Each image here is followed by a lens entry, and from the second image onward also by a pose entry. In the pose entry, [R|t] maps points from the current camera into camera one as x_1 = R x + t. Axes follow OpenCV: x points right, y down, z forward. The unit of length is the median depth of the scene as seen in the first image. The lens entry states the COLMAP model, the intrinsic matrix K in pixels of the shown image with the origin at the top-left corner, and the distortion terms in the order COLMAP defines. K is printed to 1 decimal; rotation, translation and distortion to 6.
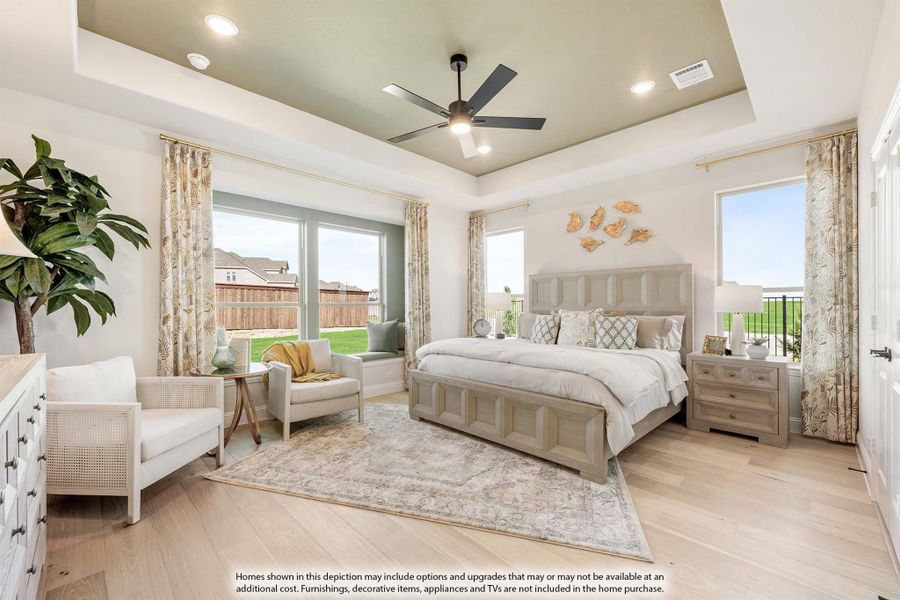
lens RADIAL K [[365.1, 0, 443.6], [0, 365.1, 305.9], [0, 0, 1]] dist [0.001585, 0.000397]
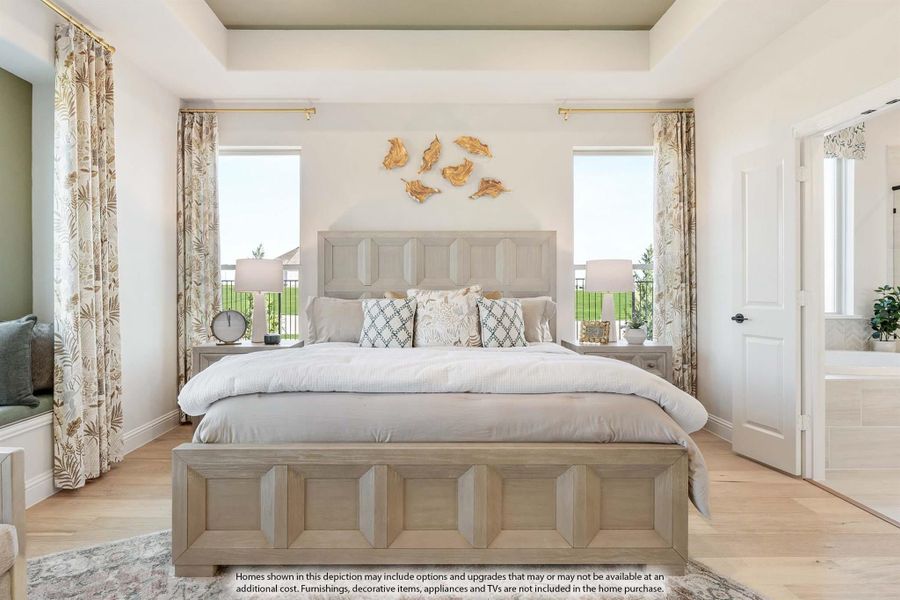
lens RADIAL K [[487.5, 0, 445.5], [0, 487.5, 287.5], [0, 0, 1]] dist [-0.003664, 0.000220]
pose [[0.696661, 0.004500, 0.717386, -0.223107], [0.001533, 0.999969, -0.007762, 0.013646], [-0.717398, 0.006507, 0.696633, 0.392121]]
